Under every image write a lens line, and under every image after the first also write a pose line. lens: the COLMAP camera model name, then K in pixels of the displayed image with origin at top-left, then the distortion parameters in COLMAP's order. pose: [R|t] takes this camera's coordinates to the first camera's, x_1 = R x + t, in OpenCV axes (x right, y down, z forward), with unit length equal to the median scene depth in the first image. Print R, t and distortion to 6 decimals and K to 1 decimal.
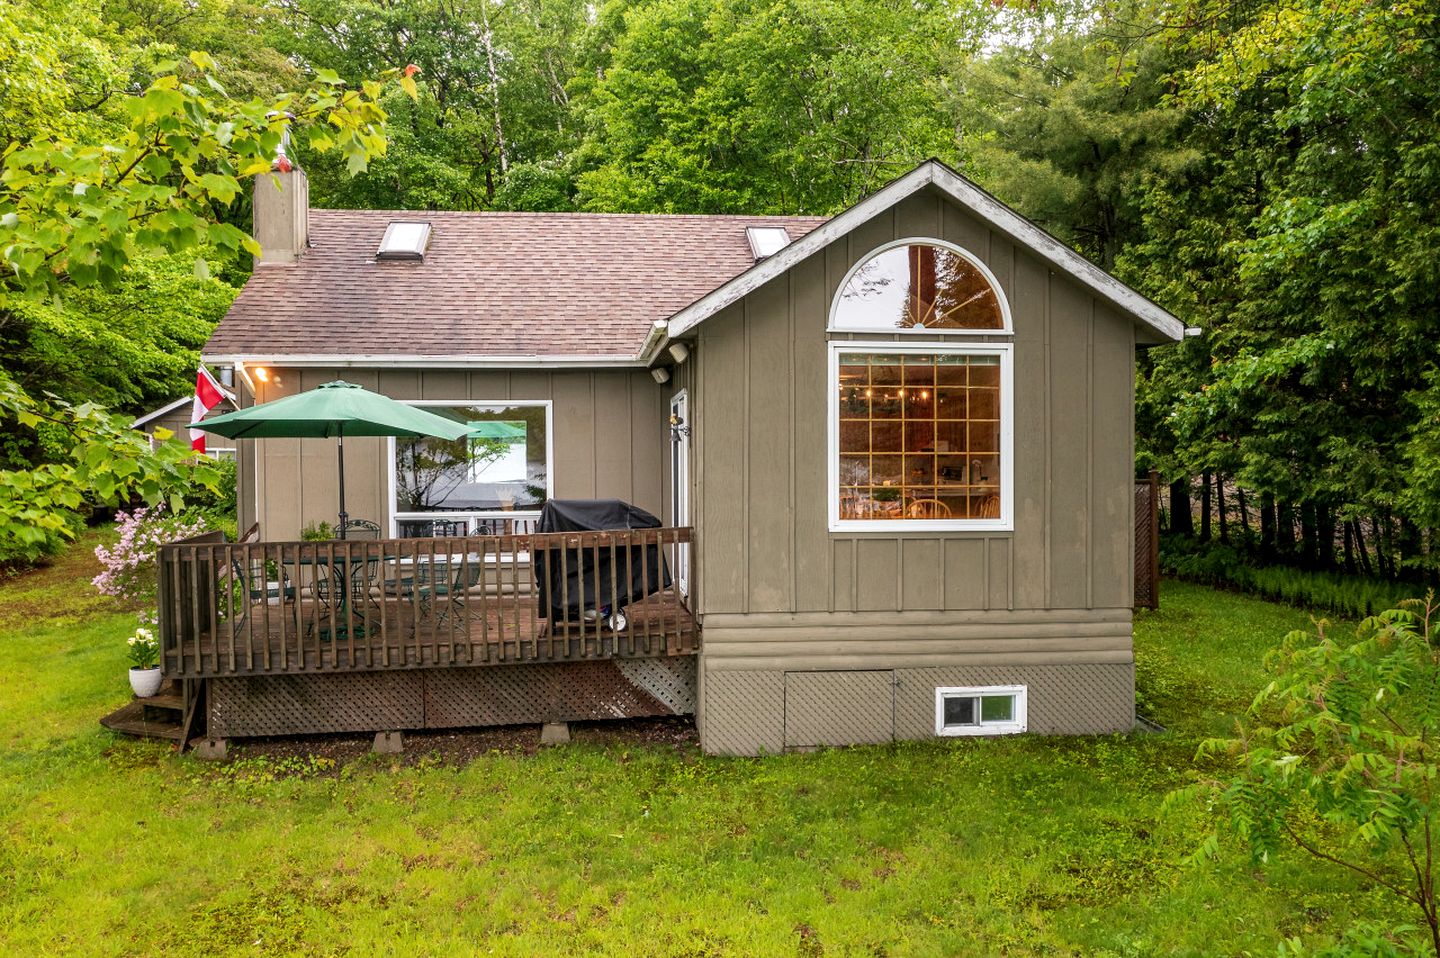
lens RADIAL K [[1151.8, 0, 709.9], [0, 1151.8, 479.3], [0, 0, 1]] dist [-0.000962, 0.001357]
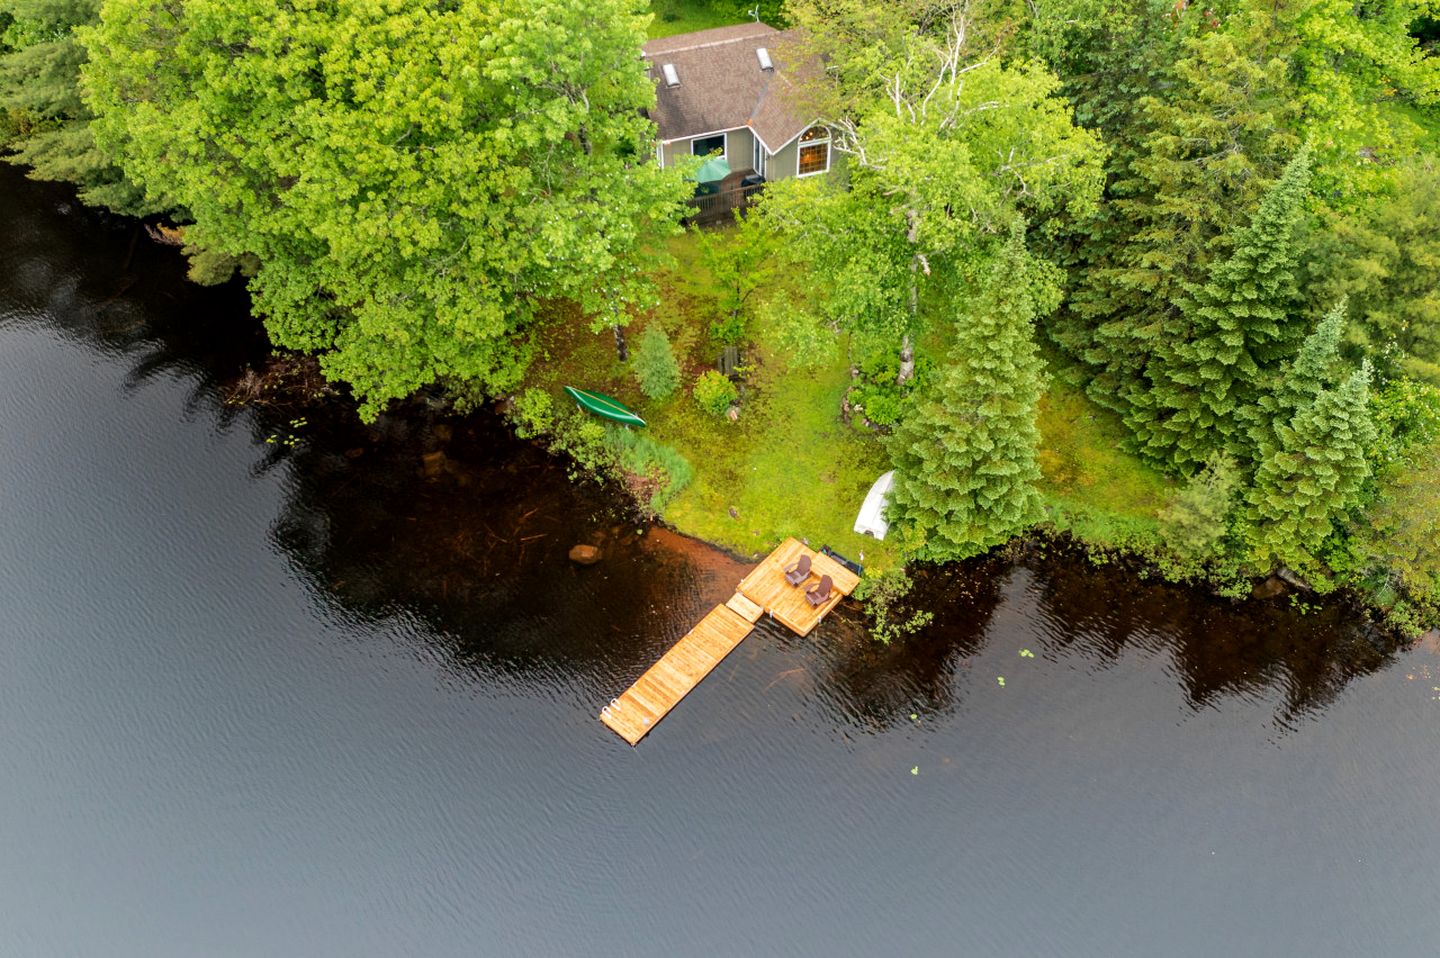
lens RADIAL K [[1151.8, 0, 718.8], [0, 1151.8, 476.7], [0, 0, 1]] dist [-0.000962, 0.001357]
pose [[0.973131, -0.169929, 0.155373, -1.307481], [0.021498, 0.738896, 0.673477, -2.521874], [-0.229248, -0.652041, 0.722695, -3.673202]]
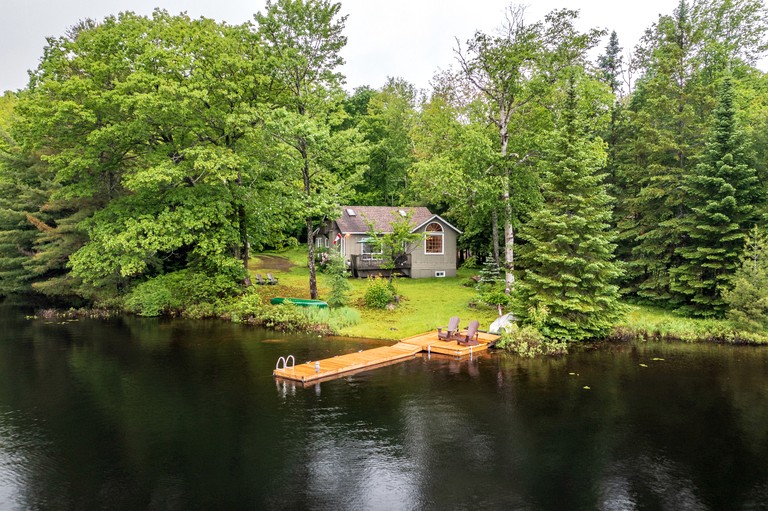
lens RADIAL K [[614.3, 0, 388.9], [0, 614.3, 253.8], [0, 0, 1]] dist [-0.000962, 0.001357]
pose [[0.965705, 0.000834, 0.259642, -1.392795], [0.000917, 0.999978, -0.006622, 0.073745], [-0.259642, 0.006633, 0.965682, -3.514974]]
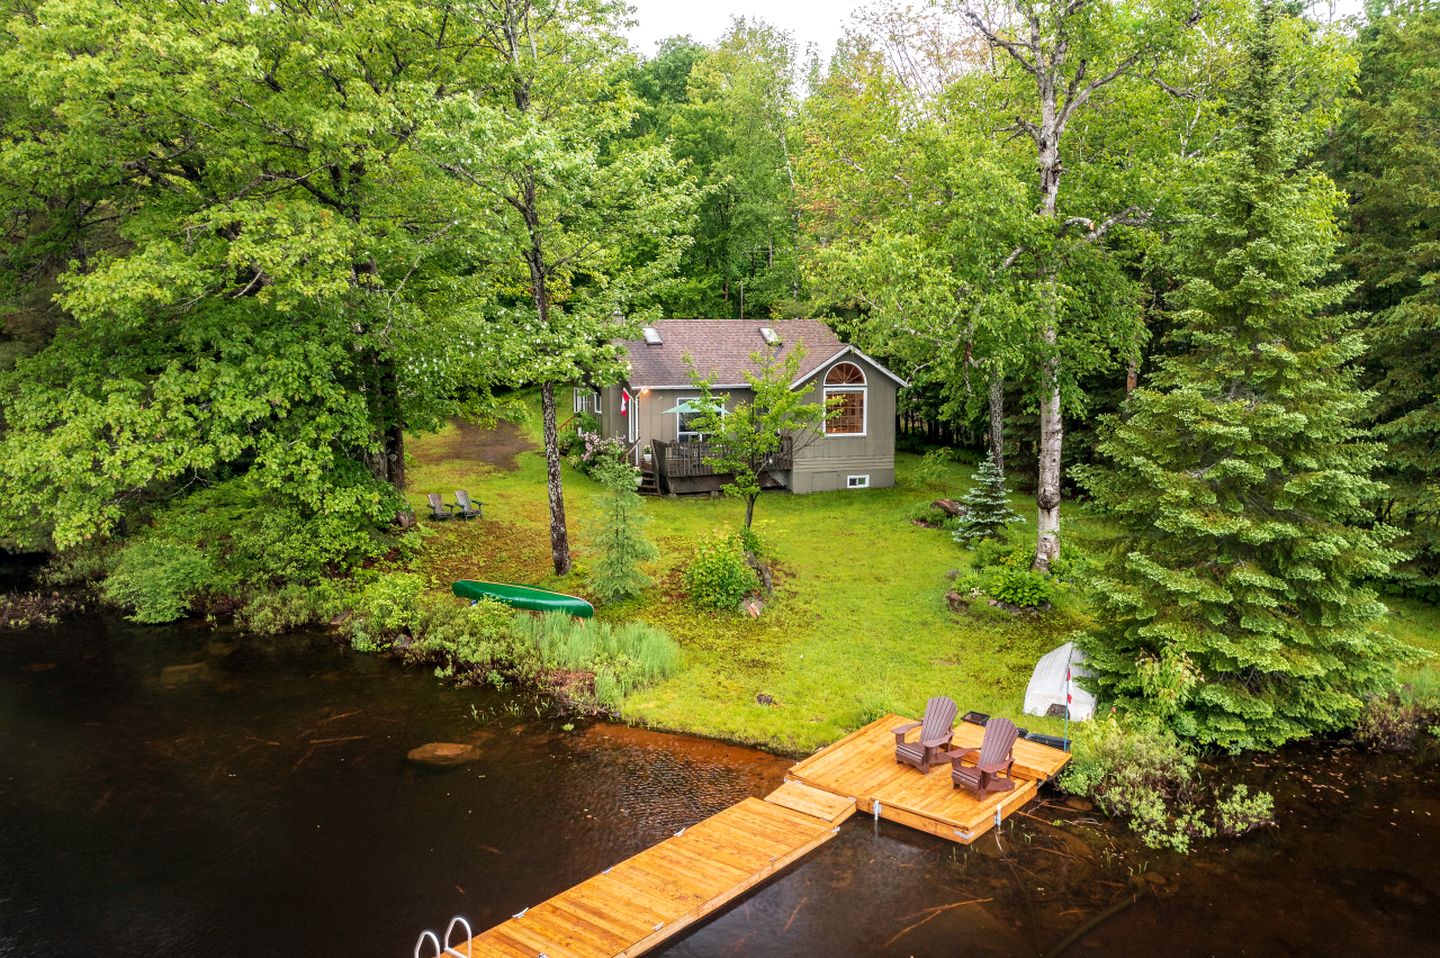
lens RADIAL K [[1151.8, 0, 719.1], [0, 1151.8, 483.9], [0, 0, 1]] dist [-0.000962, 0.001357]
pose [[0.966887, -0.026433, 0.253834, -1.210605], [0.001868, 0.995328, 0.096531, -0.170622], [-0.255199, -0.092860, 0.962419, -2.638360]]
